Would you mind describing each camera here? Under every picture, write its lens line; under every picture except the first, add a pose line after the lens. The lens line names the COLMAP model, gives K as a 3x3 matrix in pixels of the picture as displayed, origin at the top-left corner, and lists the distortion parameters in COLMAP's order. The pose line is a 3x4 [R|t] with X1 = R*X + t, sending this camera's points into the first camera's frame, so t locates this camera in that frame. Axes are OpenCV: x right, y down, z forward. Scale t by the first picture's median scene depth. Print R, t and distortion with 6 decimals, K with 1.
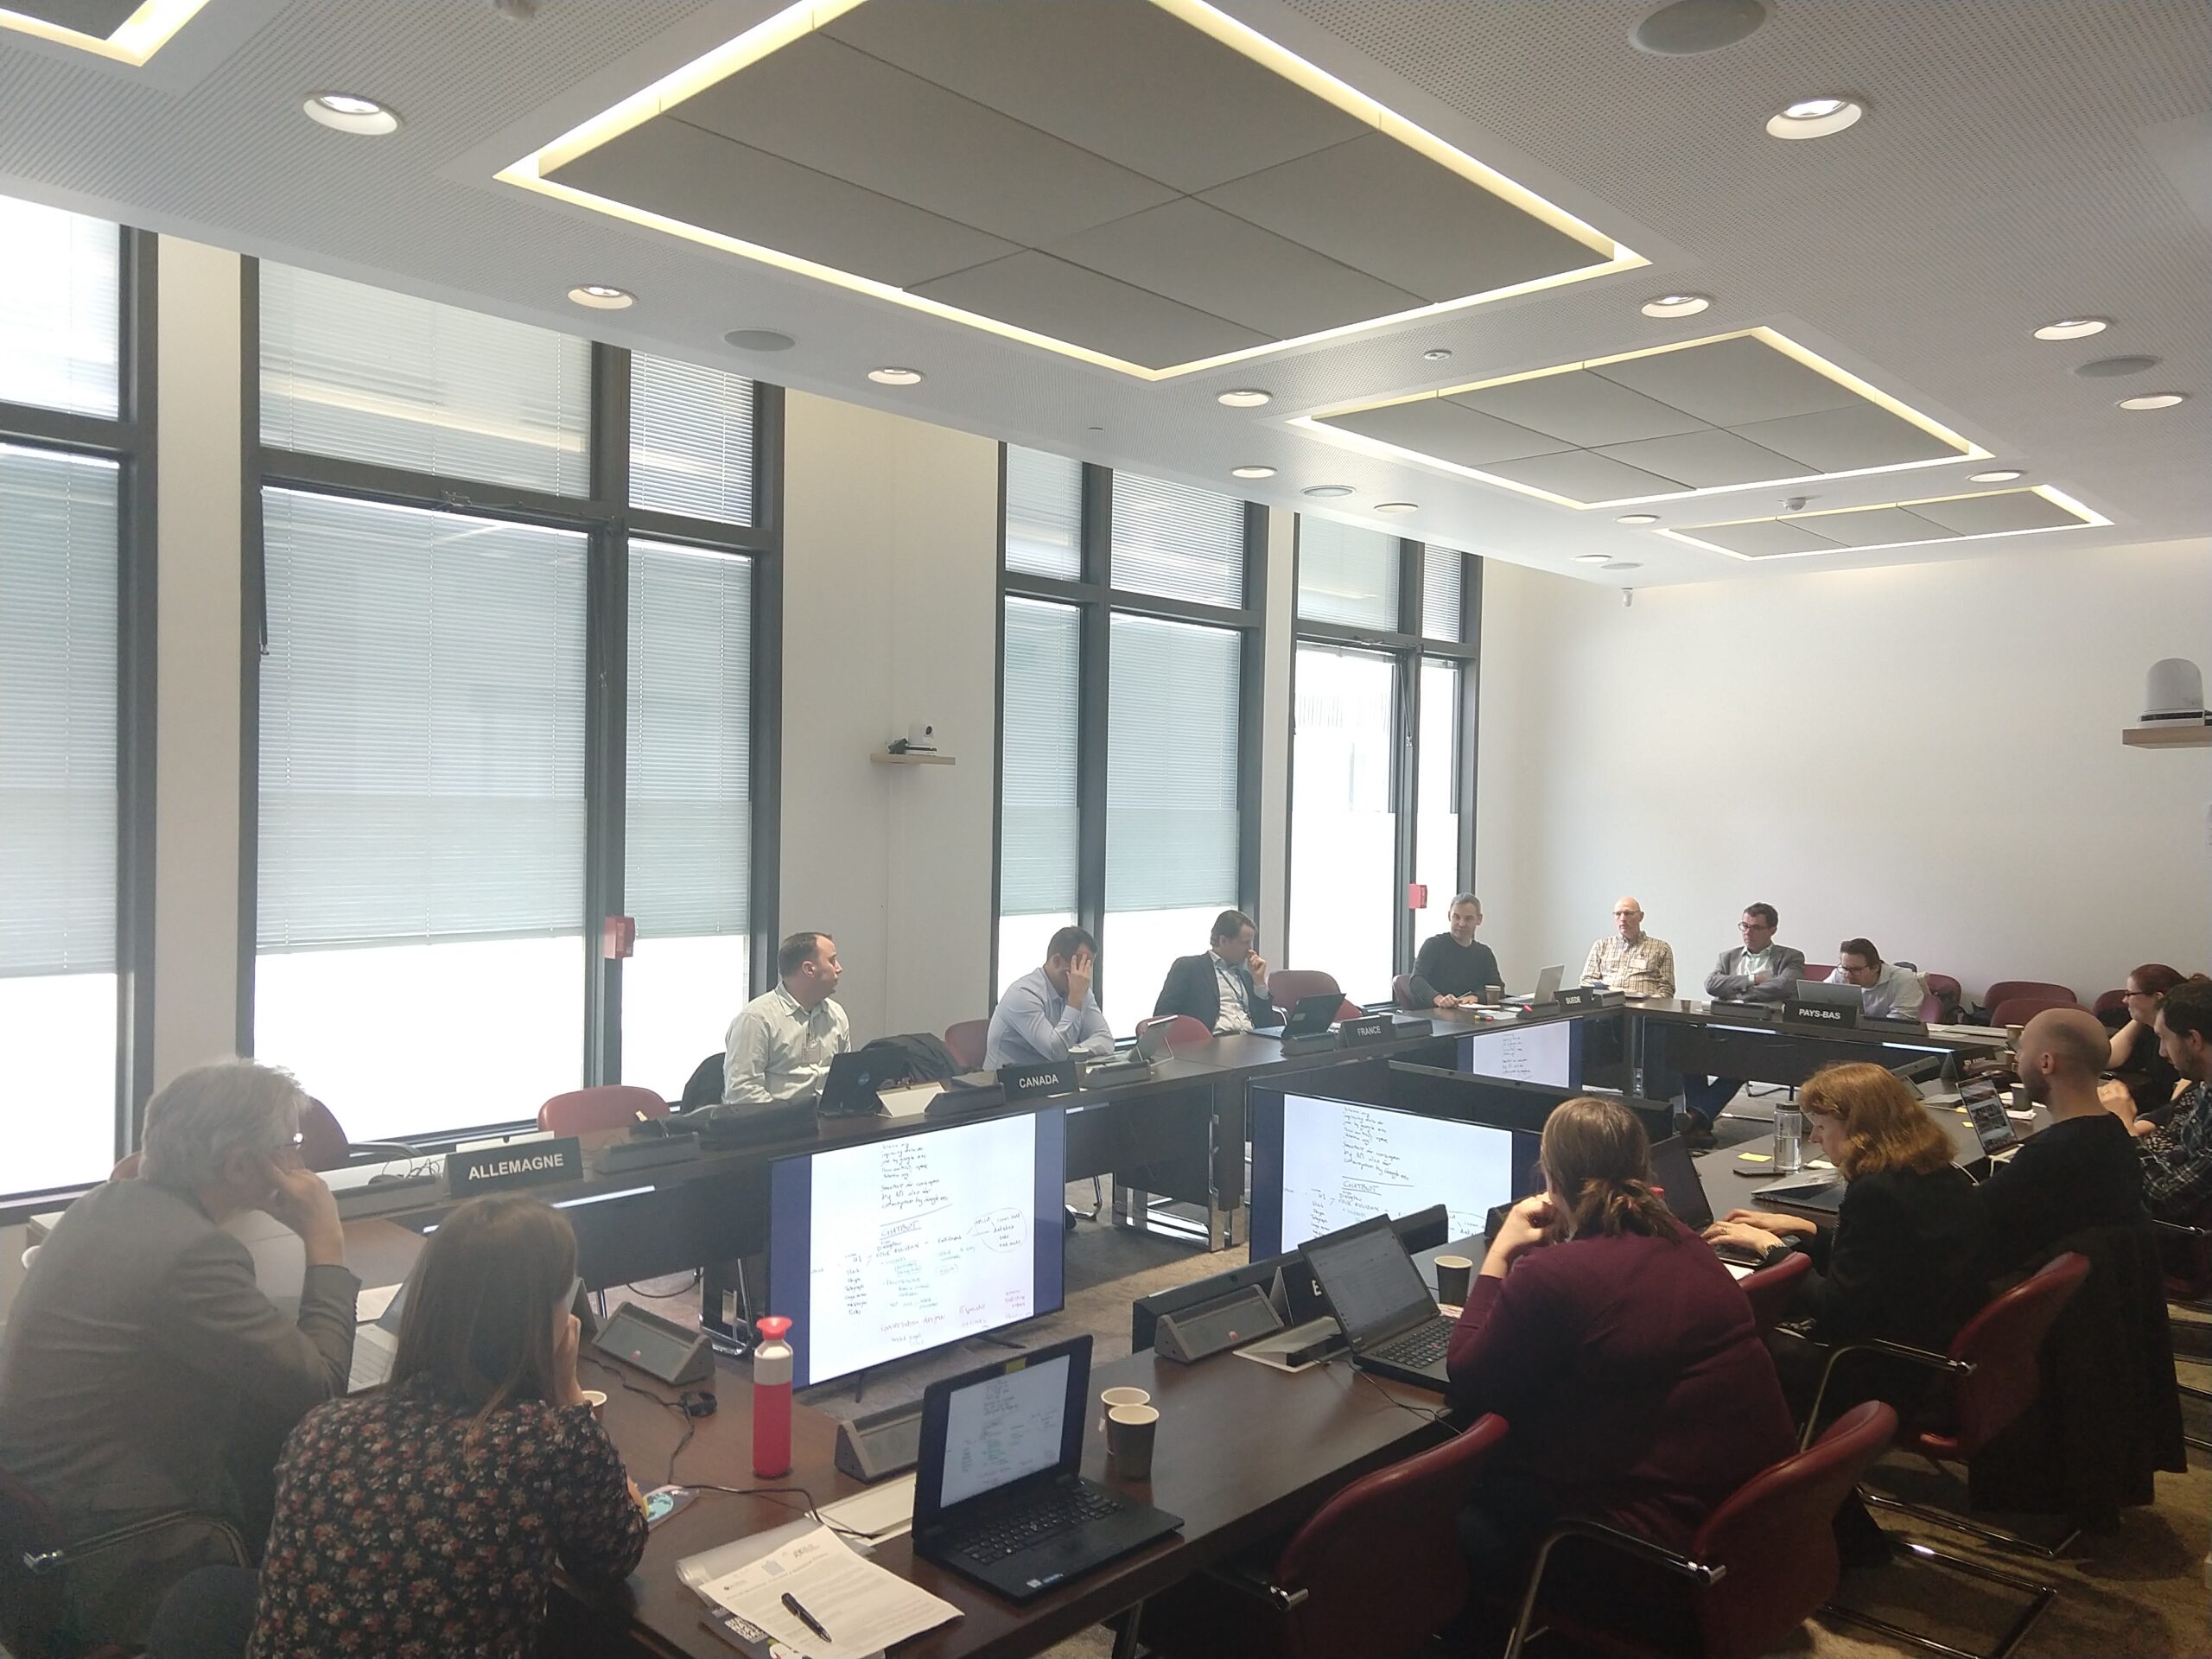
lens RADIAL K [[1573.8, 0, 1120.5], [0, 1573.8, 823.3], [0, 0, 1]] dist [0.069598, -0.001141]
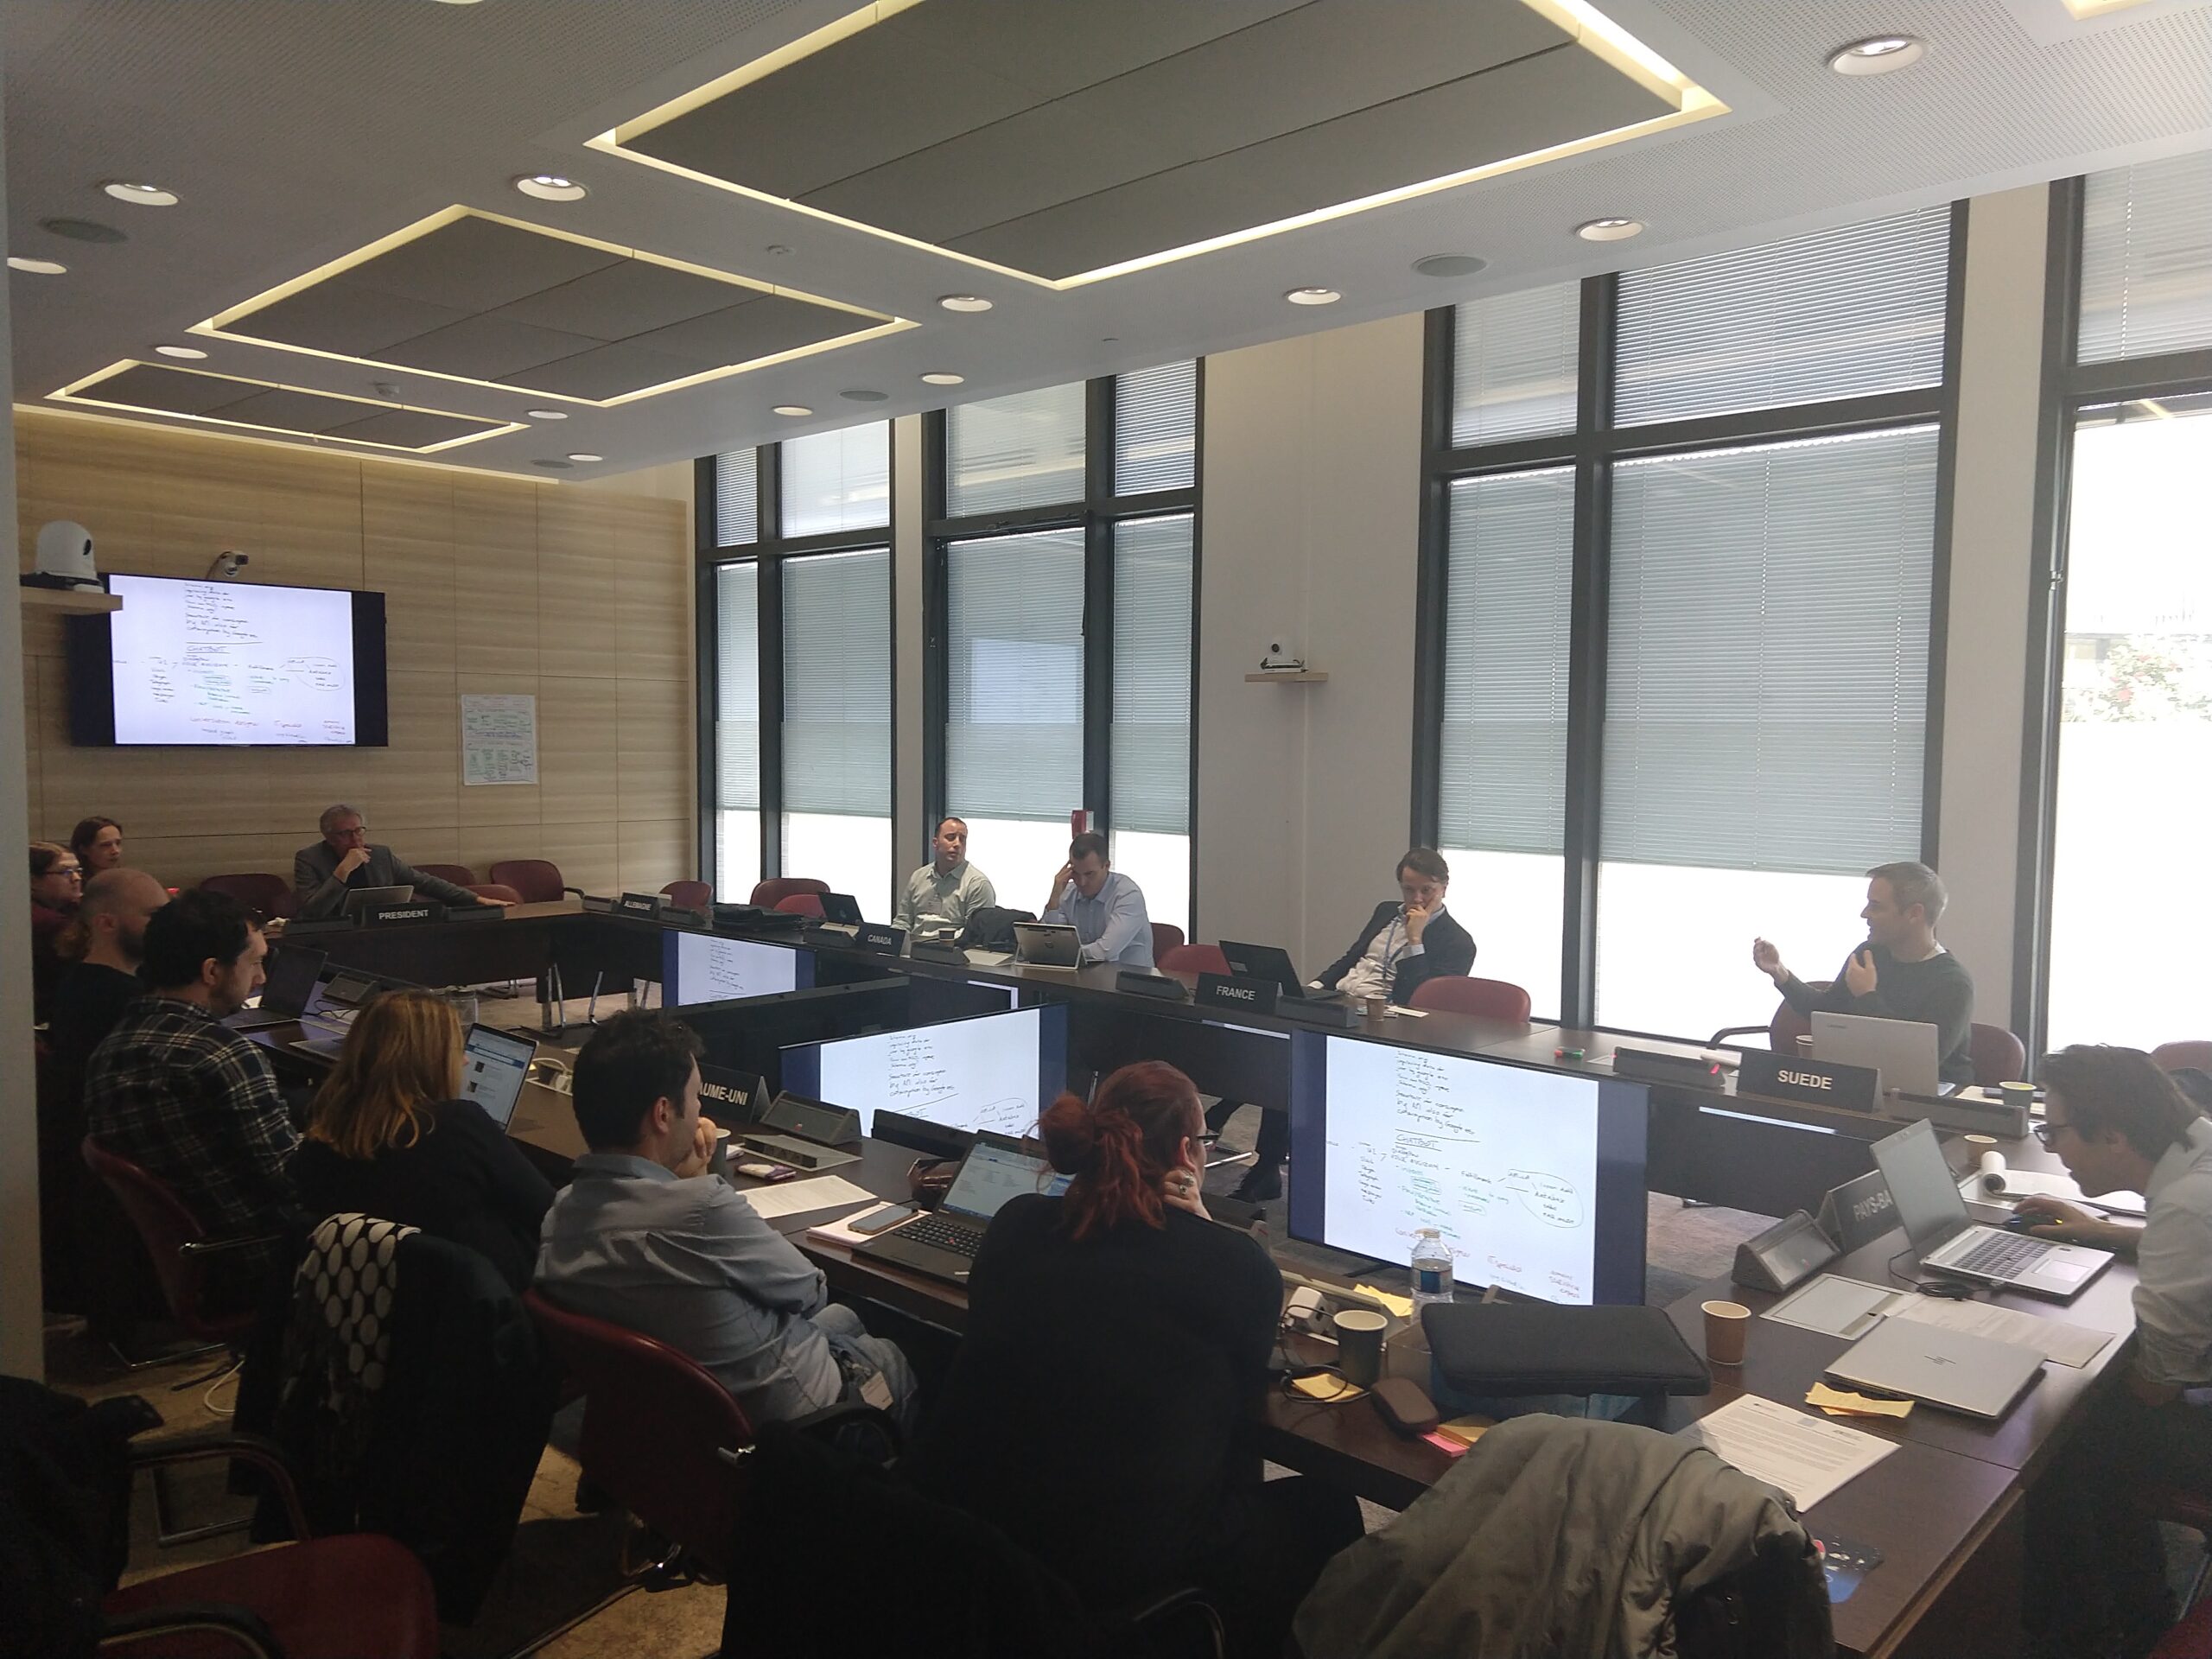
lens RADIAL K [[1573.8, 0, 1120.5], [0, 1573.8, 823.3], [0, 0, 1]] dist [0.069598, -0.001141]
pose [[0.000771, 0.041307, -0.999146, 0.988569], [-0.016619, 0.999009, 0.041288, 0.015295], [0.999862, 0.016573, 0.001457, 0.994614]]
